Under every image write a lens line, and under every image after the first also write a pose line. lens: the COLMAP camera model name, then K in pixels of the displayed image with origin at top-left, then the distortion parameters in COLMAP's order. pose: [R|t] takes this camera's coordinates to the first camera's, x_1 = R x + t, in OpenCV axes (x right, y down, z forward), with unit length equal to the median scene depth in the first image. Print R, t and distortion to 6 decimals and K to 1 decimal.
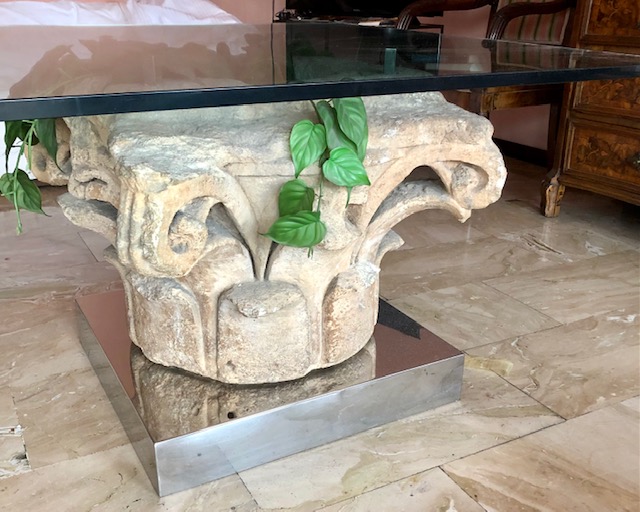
lens RADIAL K [[711.9, 0, 319.5], [0, 711.9, 258.9], [0, 0, 1]] dist [0.006955, 0.000000]
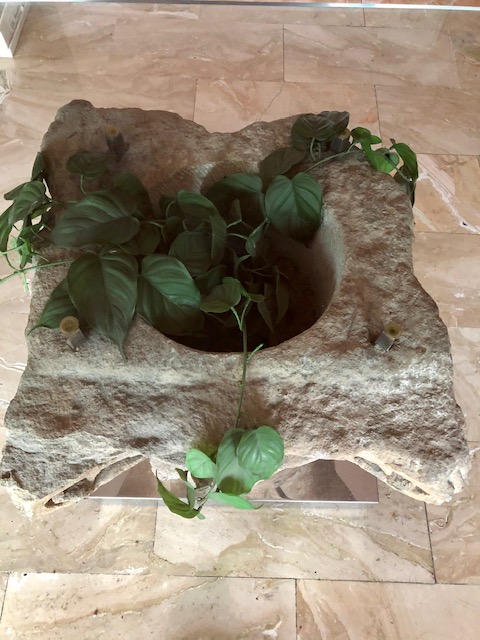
lens RADIAL K [[519.0, 0, 238.9], [0, 519.0, 317.4], [0, 0, 1]] dist [0.020912, -0.003285]
pose [[0.867438, 0.451822, -0.208345, 0.056763], [-0.193495, 0.692128, 0.695355, -0.594095], [0.458379, -0.562864, 0.687804, 0.527546]]
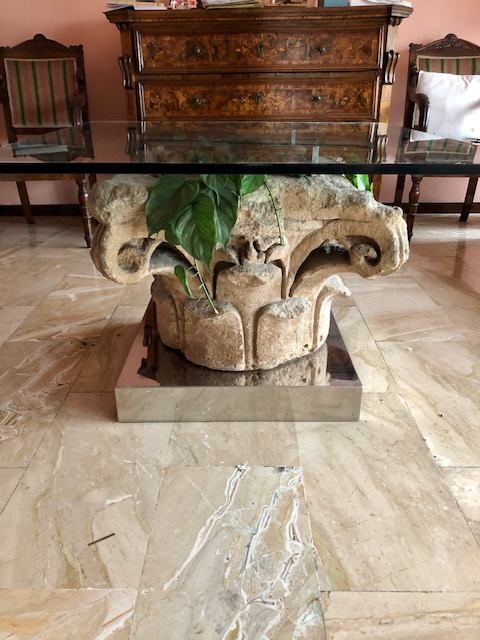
lens RADIAL K [[519.0, 0, 245.2], [0, 519.0, 316.0], [0, 0, 1]] dist [0.020912, -0.003285]
pose [[0.476128, -0.373901, 0.795927, -0.998036], [0.327856, 0.915324, 0.233865, -0.196397], [-0.815974, 0.149600, 0.558397, 0.447054]]
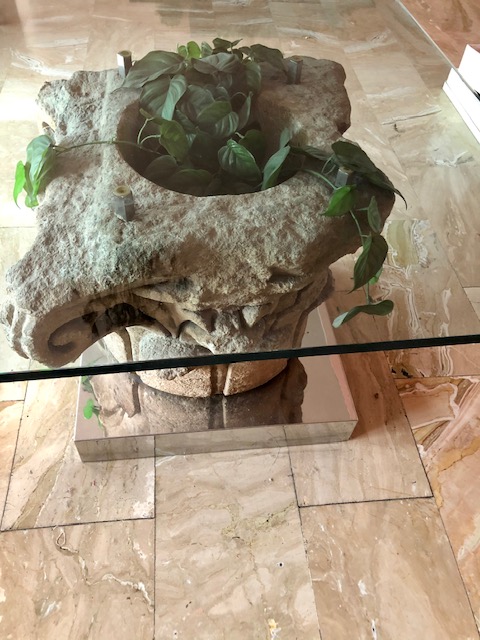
lens RADIAL K [[519.0, 0, 238.9], [0, 519.0, 325.1], [0, 0, 1]] dist [0.020912, -0.003285]
pose [[-0.384238, 0.697942, -0.604349, 0.472090], [-0.398127, 0.465346, 0.790537, -0.681095], [0.832980, 0.544362, 0.099066, 1.065105]]
